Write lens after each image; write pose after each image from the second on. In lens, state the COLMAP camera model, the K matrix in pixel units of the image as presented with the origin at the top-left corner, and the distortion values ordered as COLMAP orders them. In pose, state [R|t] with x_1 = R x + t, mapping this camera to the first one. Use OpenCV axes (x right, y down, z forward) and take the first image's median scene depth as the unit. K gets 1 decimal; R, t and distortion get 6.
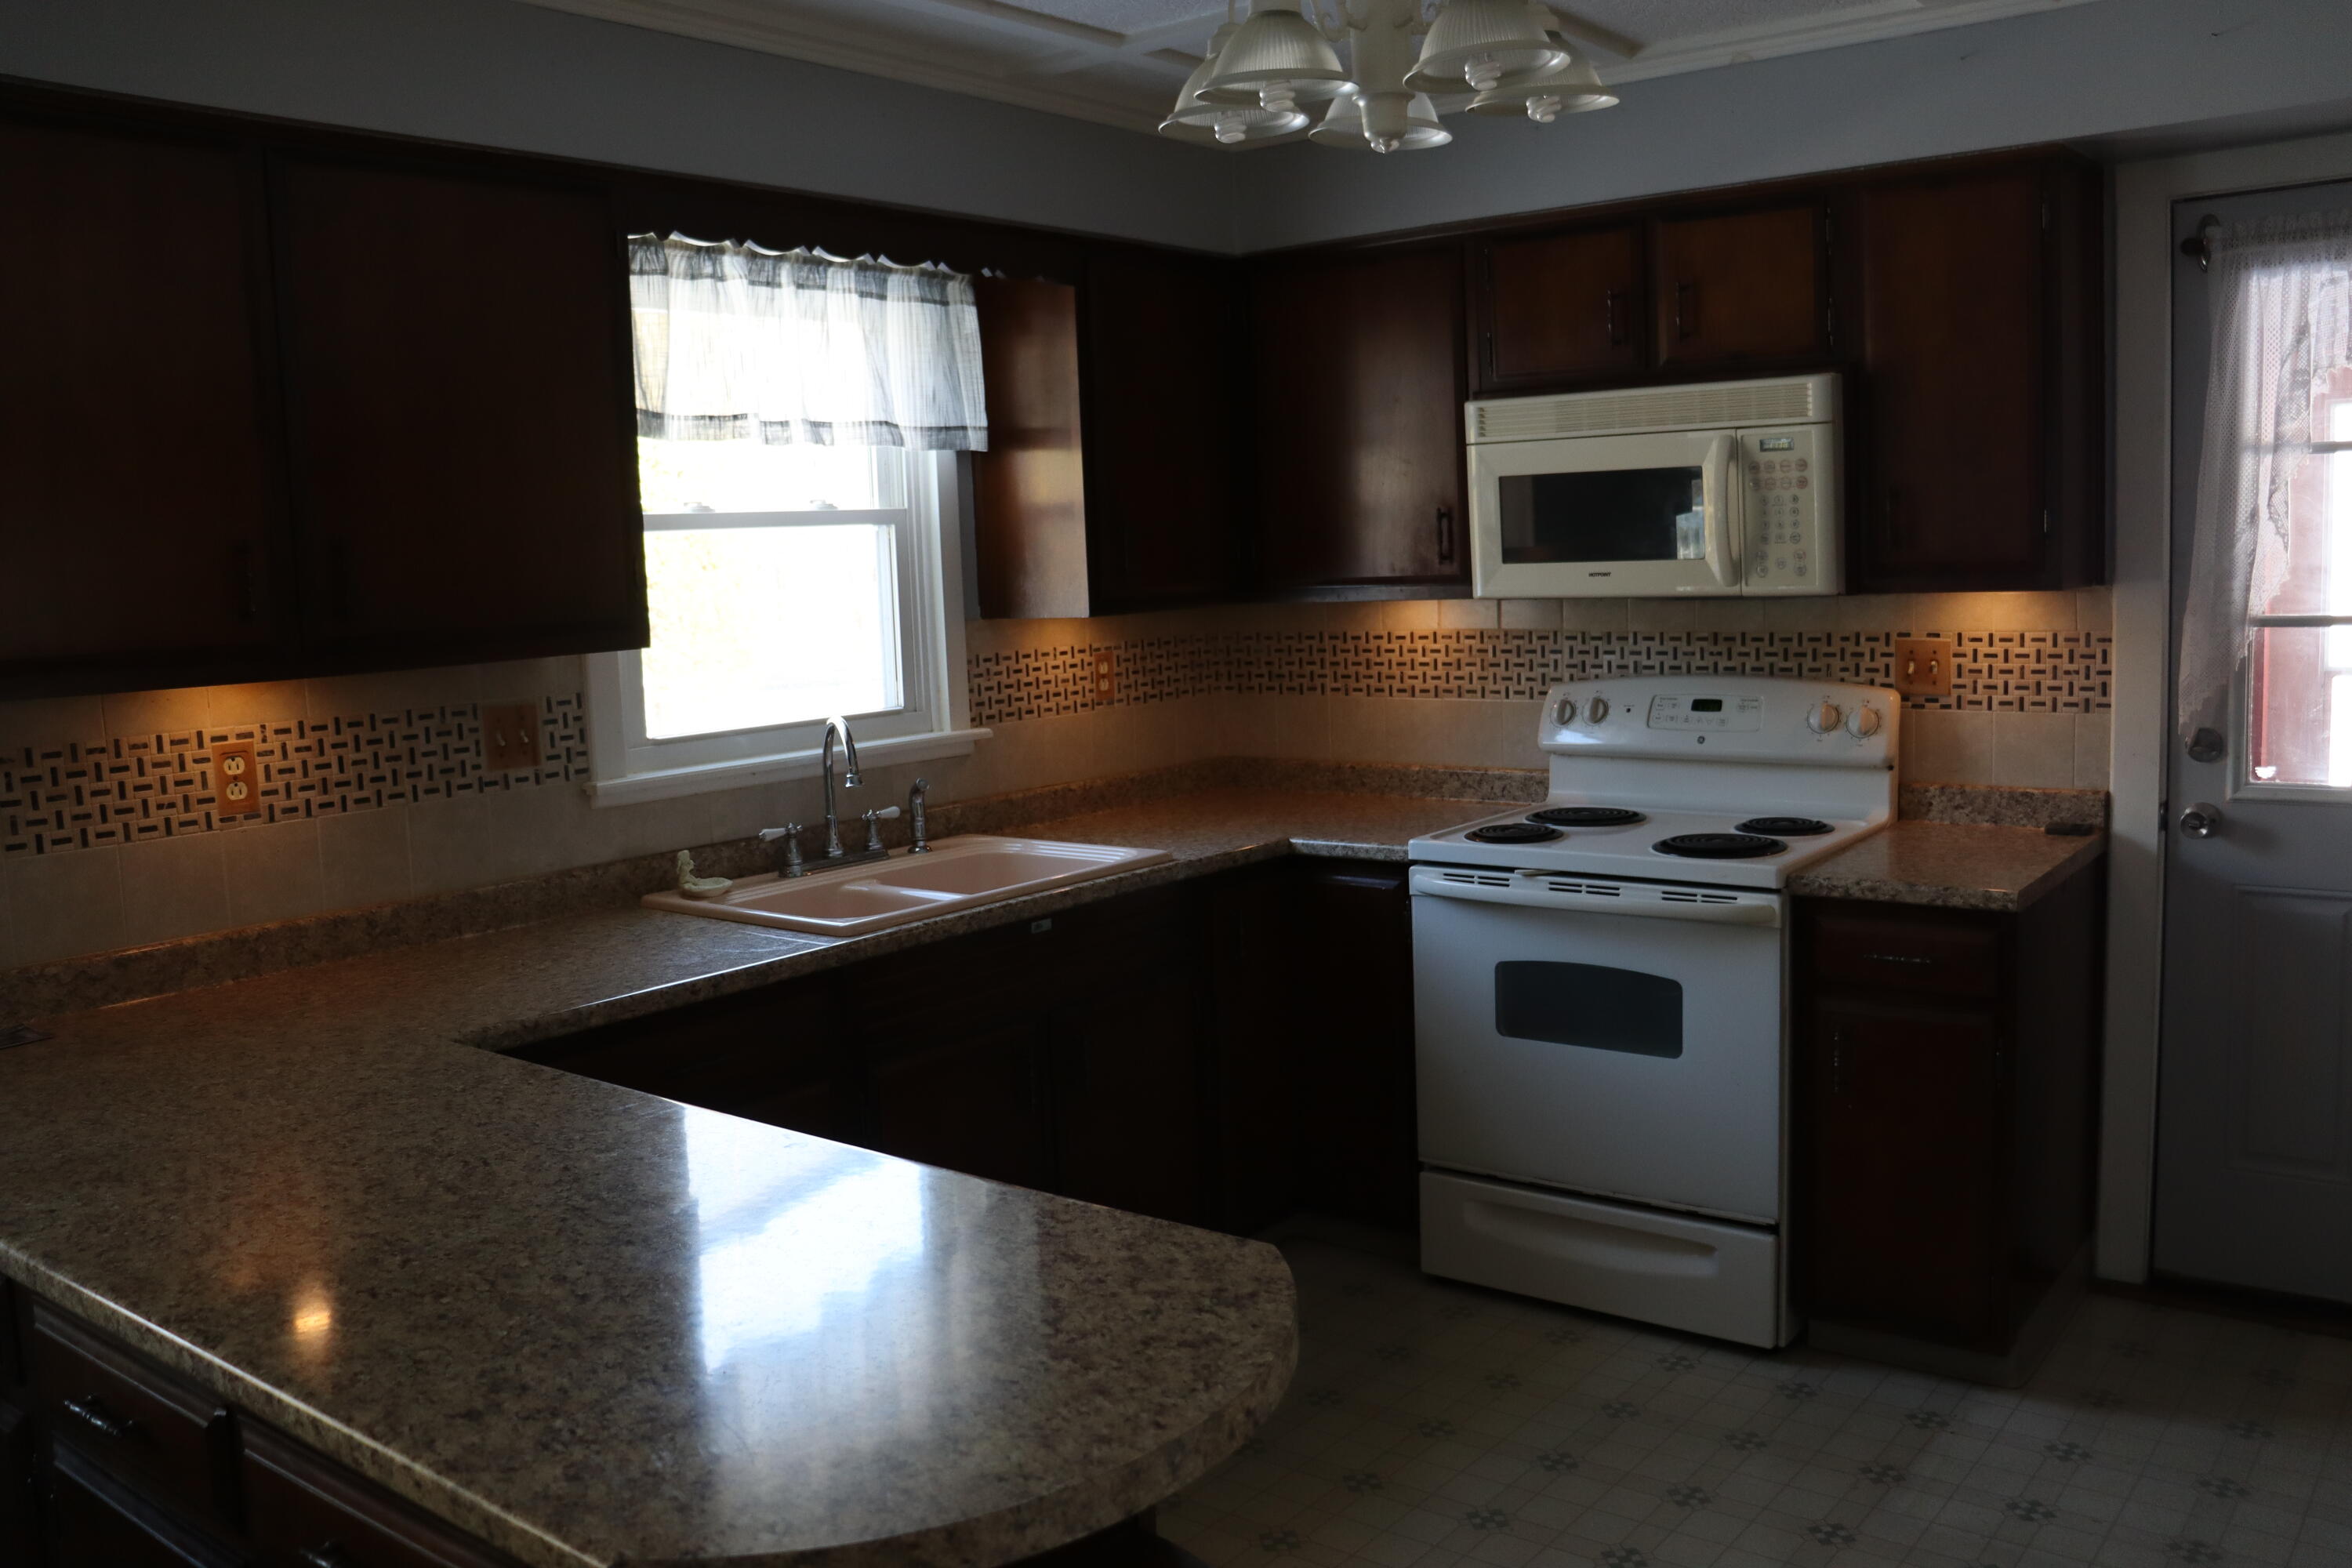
lens RADIAL K [[1974.3, 0, 1176.0], [0, 1974.3, 784.0], [0, 0, 1]] dist [-0.179690, 0.185837]
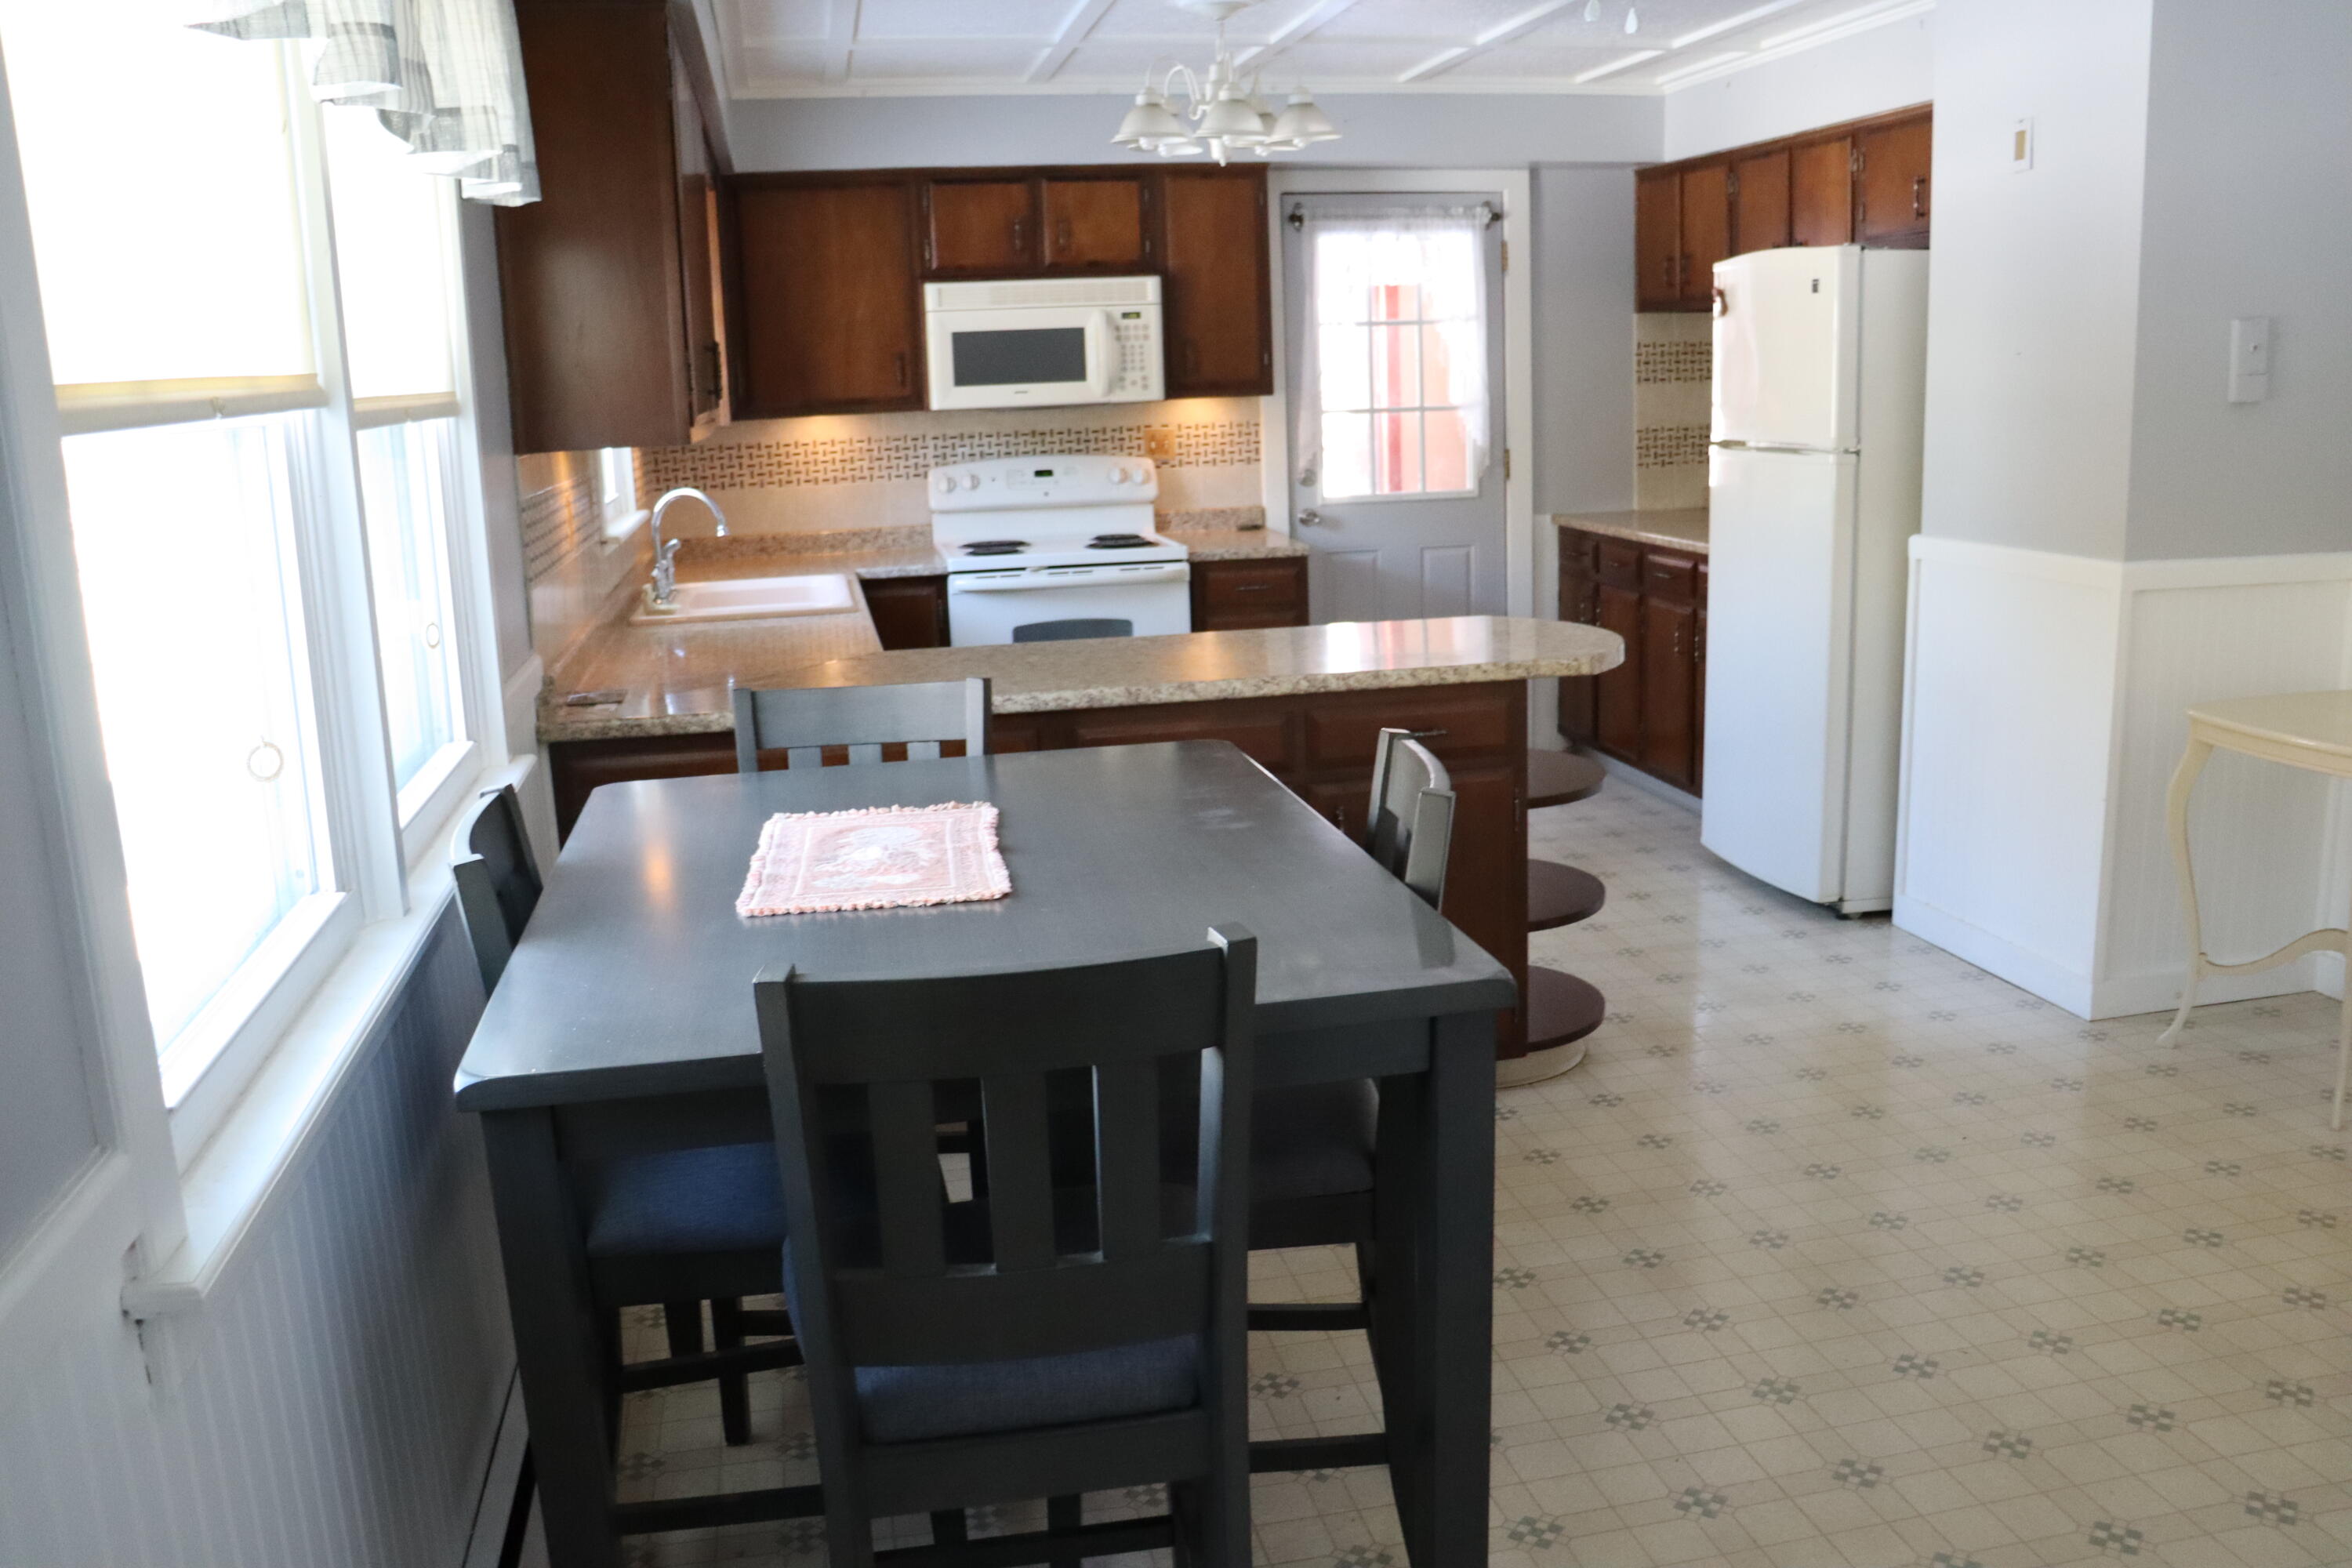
lens RADIAL K [[1974.3, 0, 1176.0], [0, 1974.3, 784.0], [0, 0, 1]] dist [-0.179690, 0.185837]
pose [[0.649671, -0.140153, 0.747184, -0.952143], [0.099727, 0.990077, 0.099002, 0.067897], [-0.753646, 0.010196, 0.657202, -0.177732]]
